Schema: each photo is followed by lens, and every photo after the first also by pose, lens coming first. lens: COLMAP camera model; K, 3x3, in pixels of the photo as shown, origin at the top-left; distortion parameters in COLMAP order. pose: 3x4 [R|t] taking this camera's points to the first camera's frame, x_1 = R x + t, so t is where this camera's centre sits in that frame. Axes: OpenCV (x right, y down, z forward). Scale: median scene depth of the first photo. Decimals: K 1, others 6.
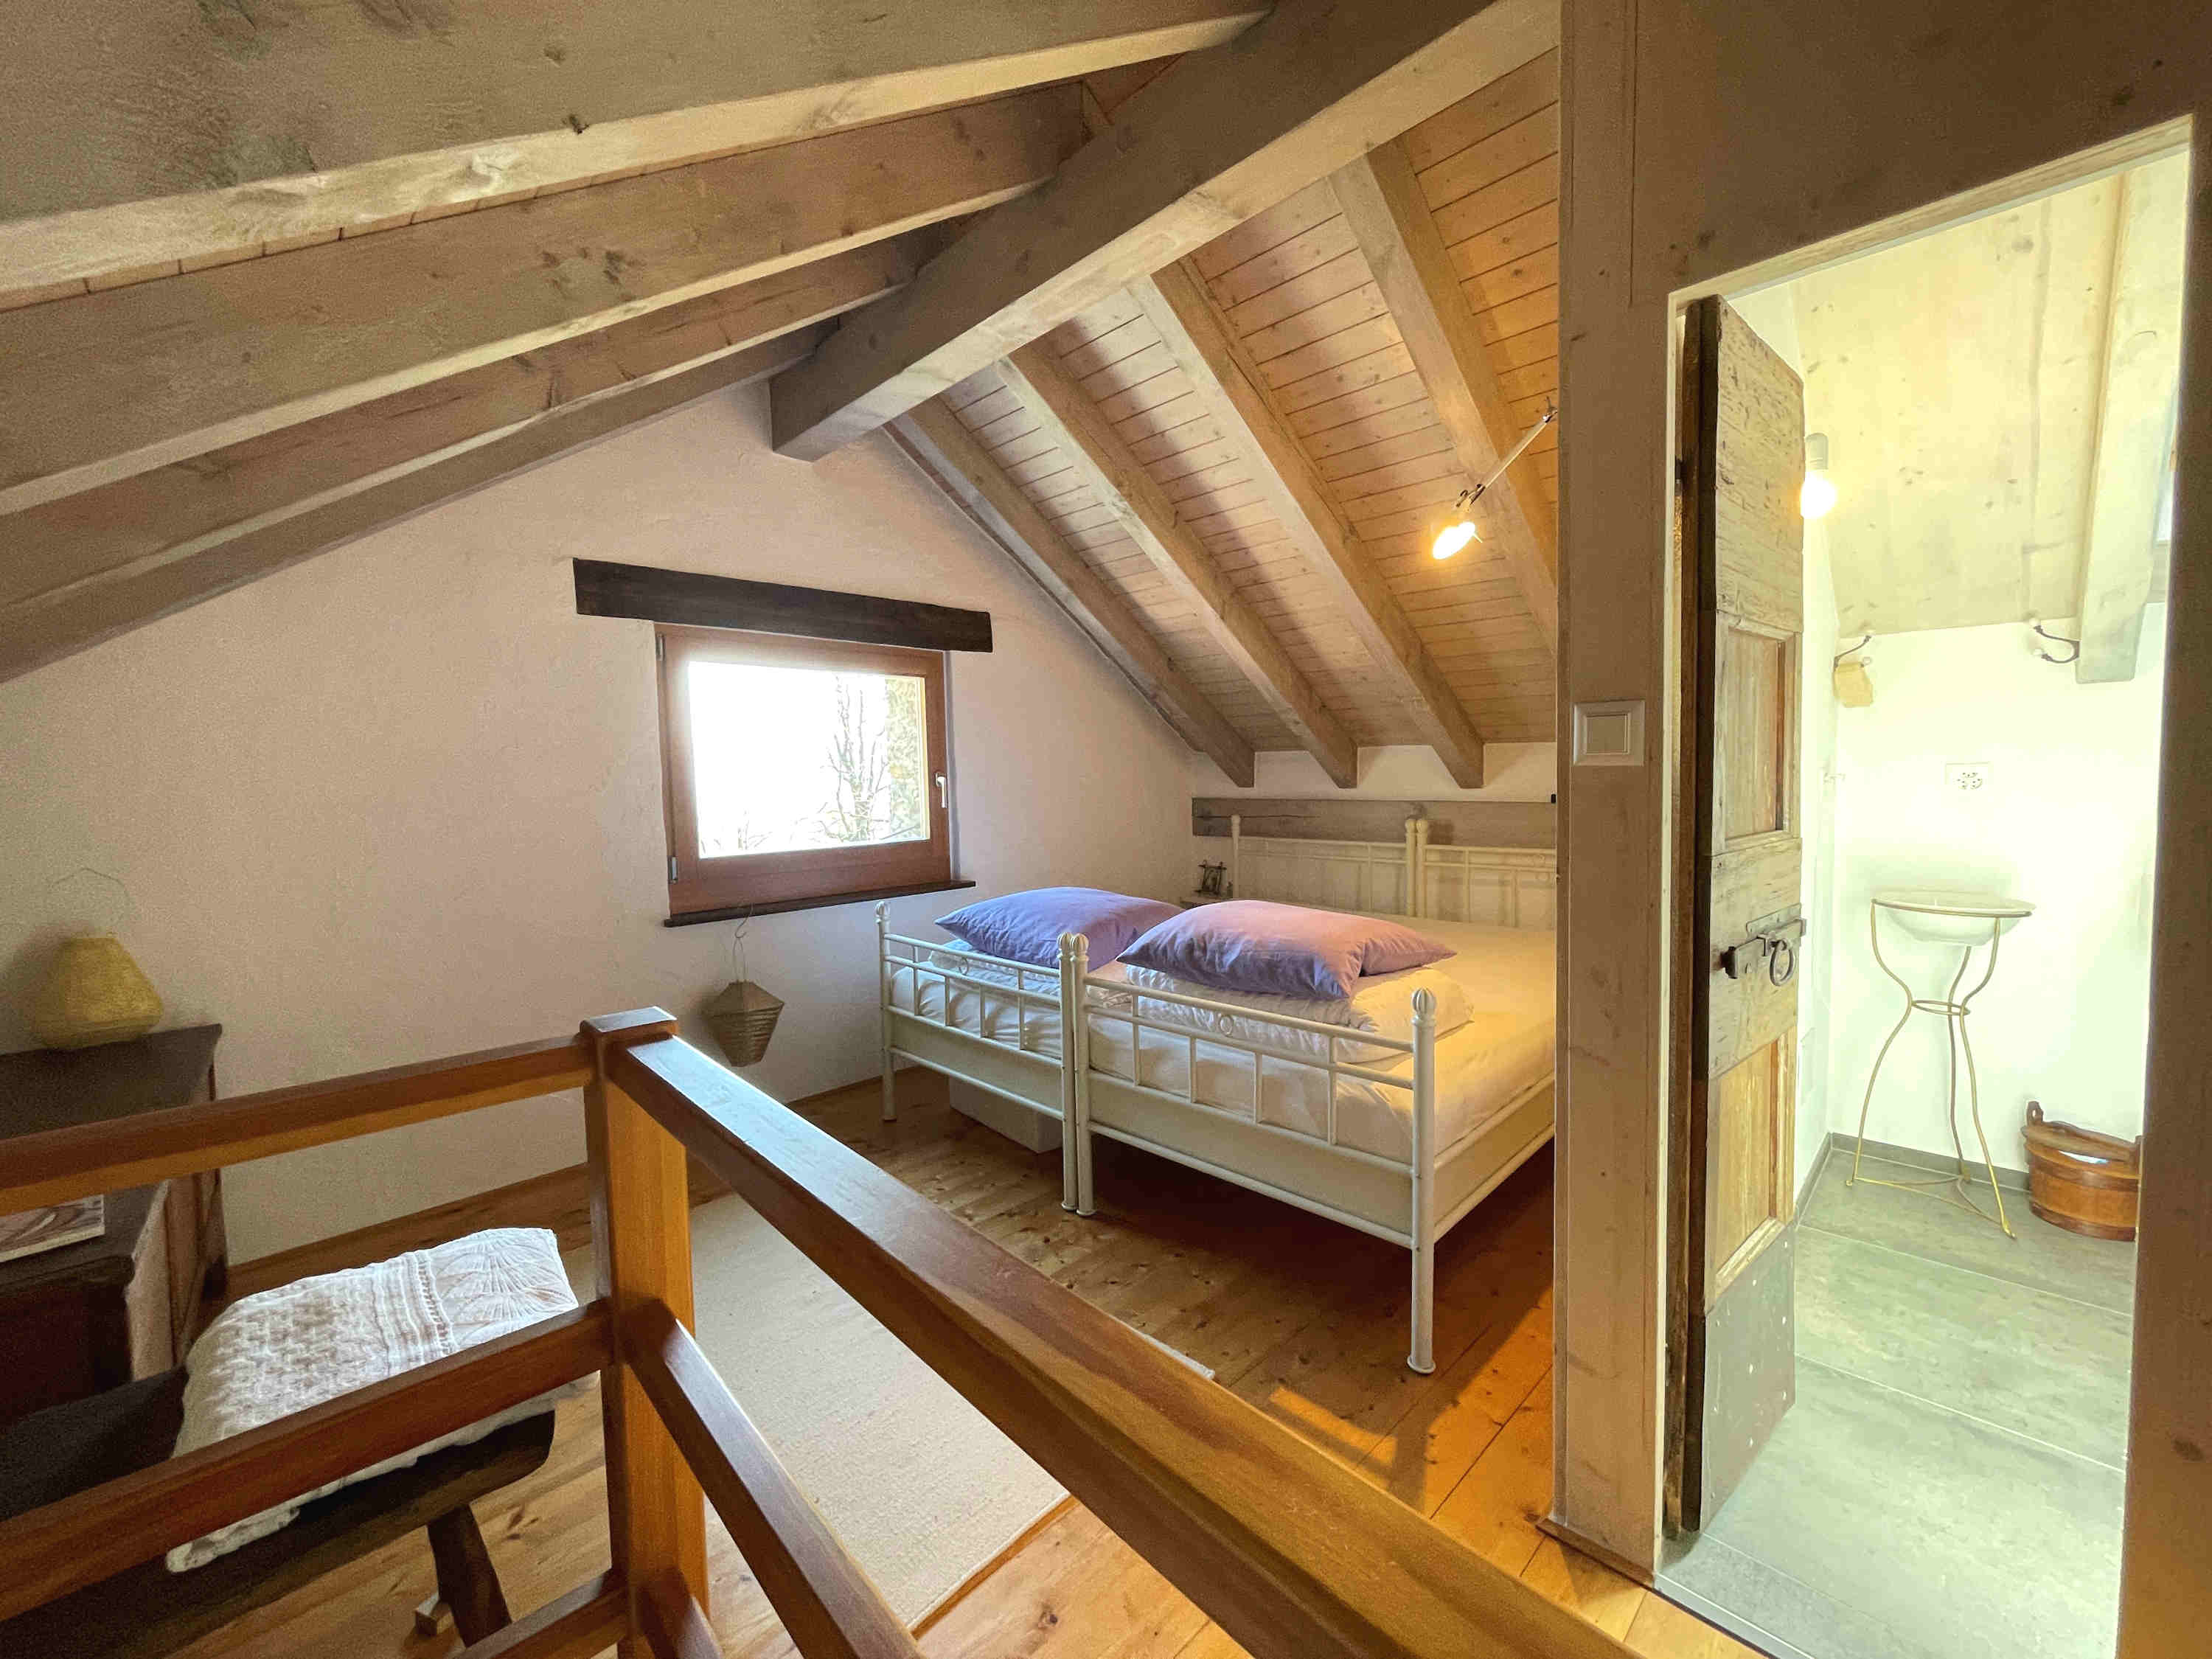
lens RADIAL K [[894.8, 0, 1107.8], [0, 894.8, 828.3], [0, 0, 1]] dist [-0.001620, -0.000332]
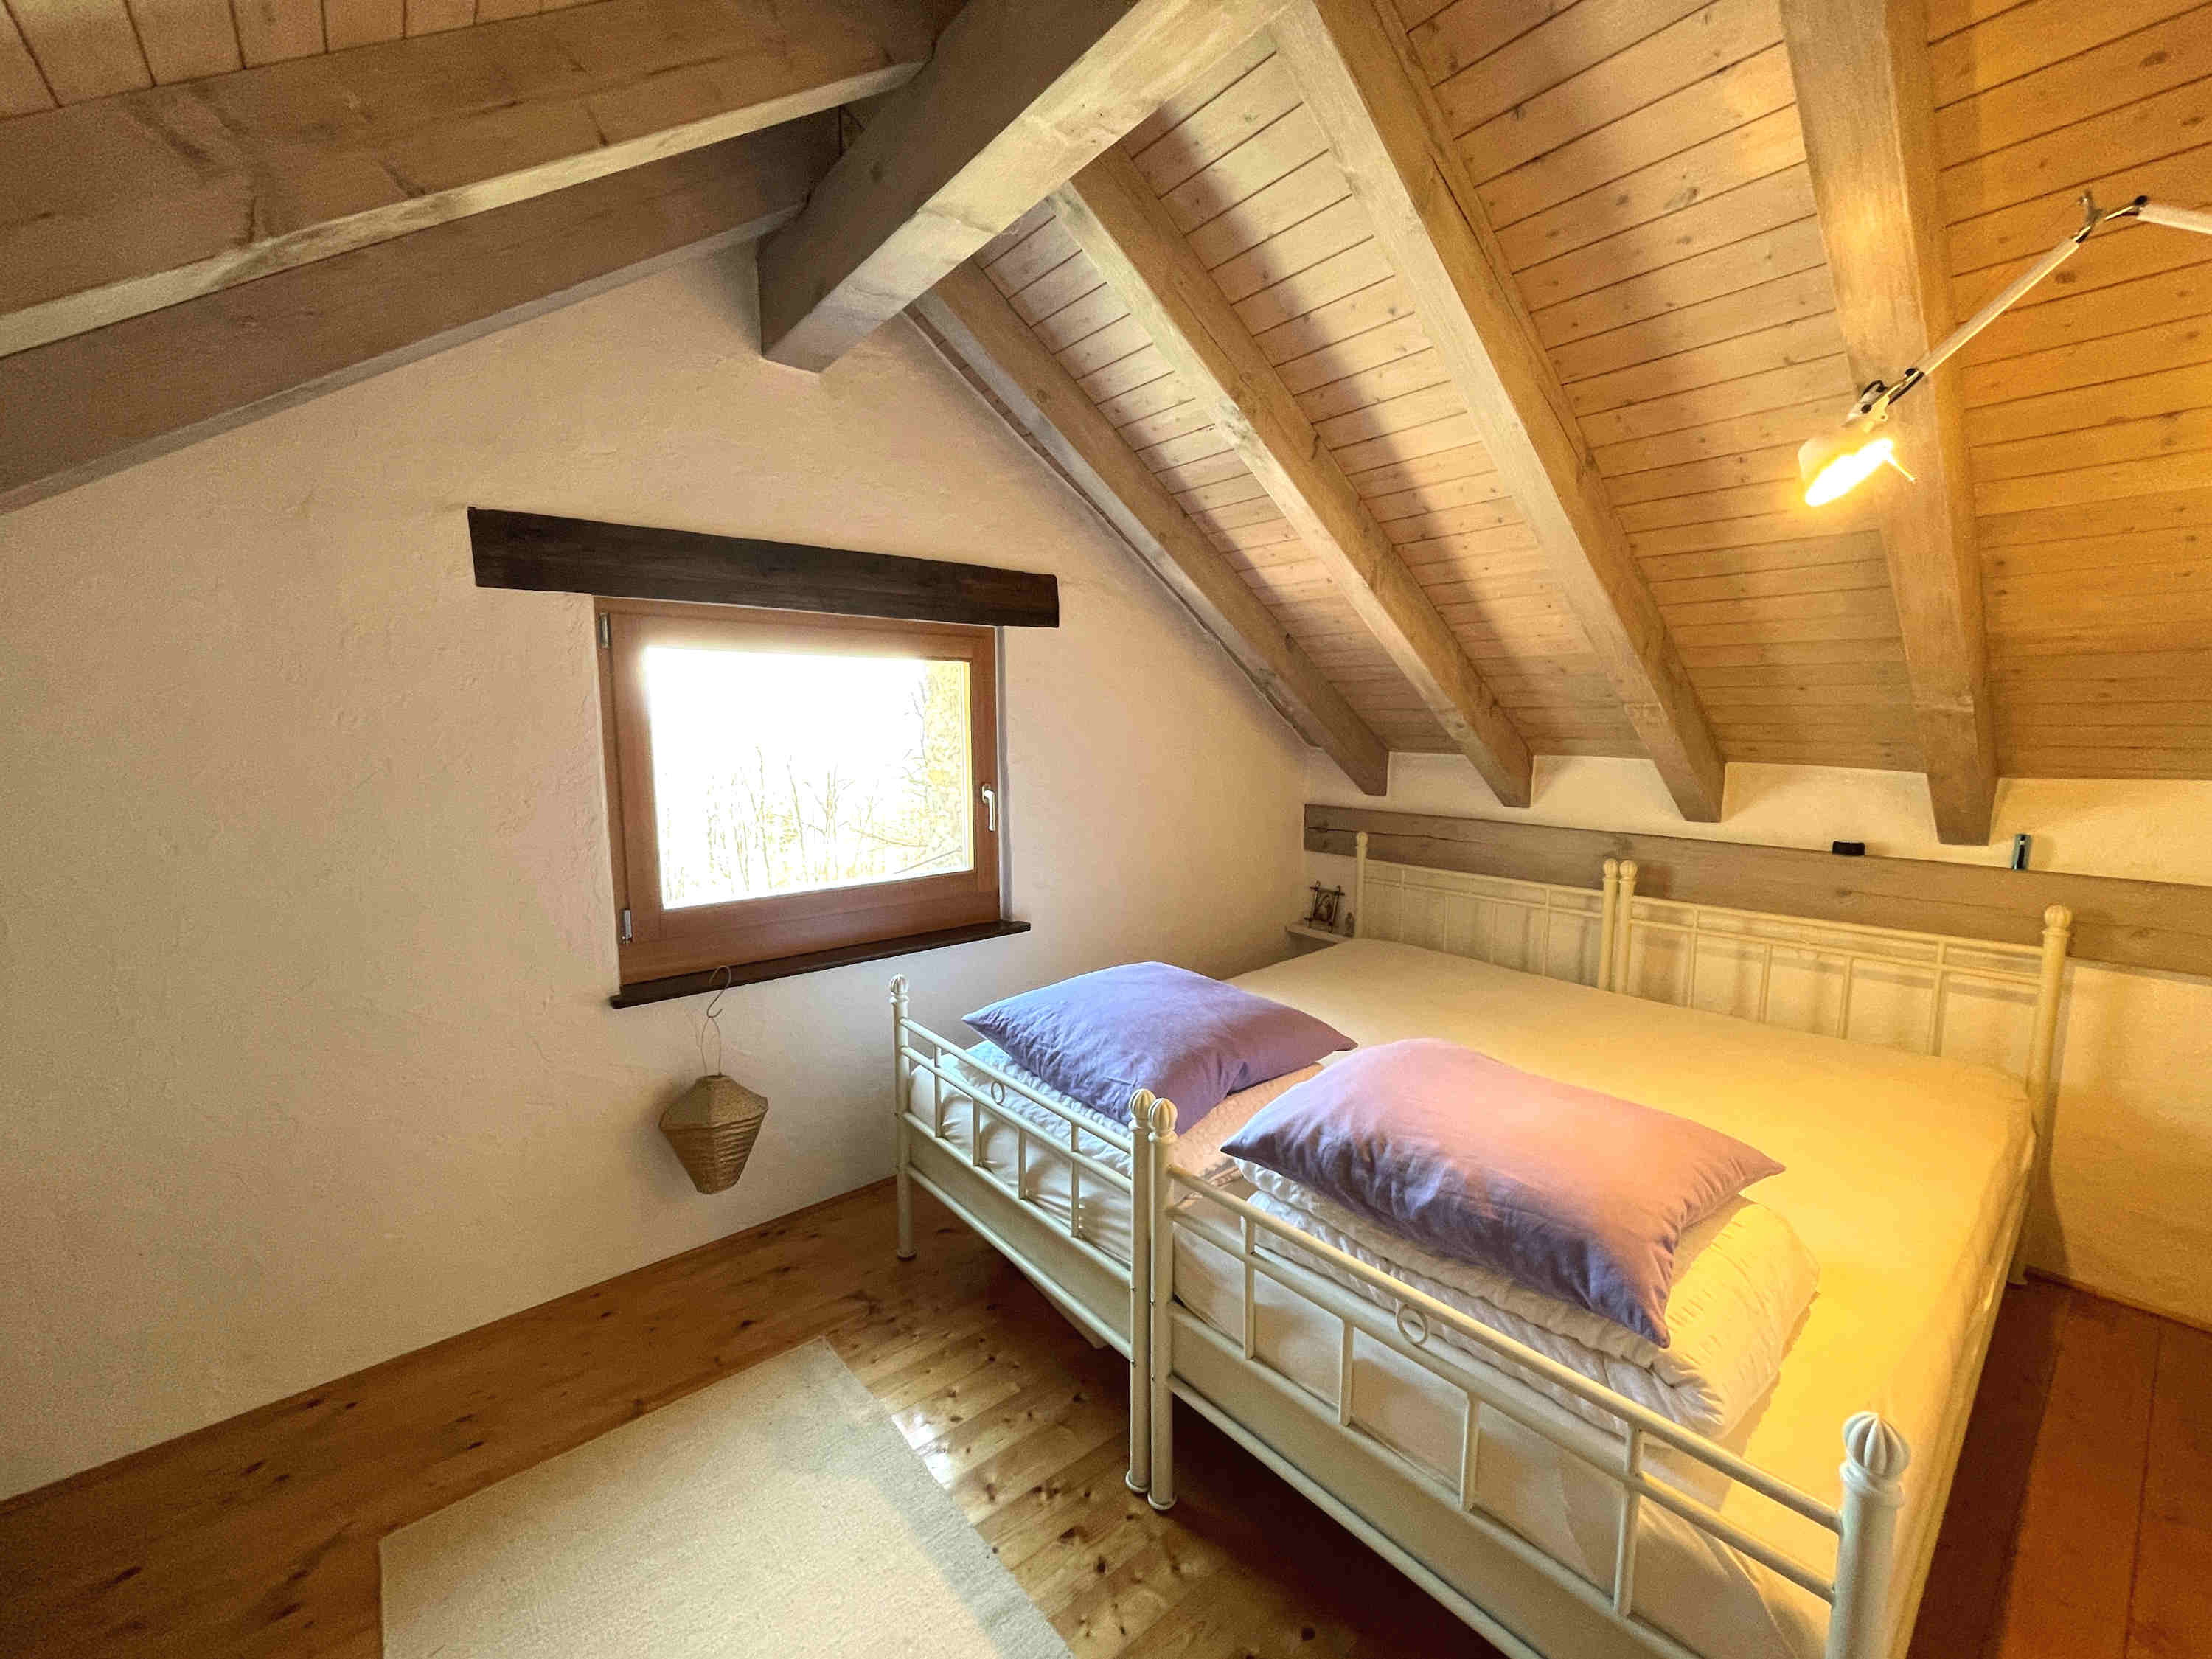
lens RADIAL K [[894.8, 0, 1107.8], [0, 894.8, 828.3], [0, 0, 1]] dist [-0.001620, -0.000332]
pose [[0.995477, 0.029739, -0.090232, -0.015798], [-0.024412, 0.997925, 0.059582, -0.093489], [0.091817, -0.057109, 0.994137, 0.298230]]
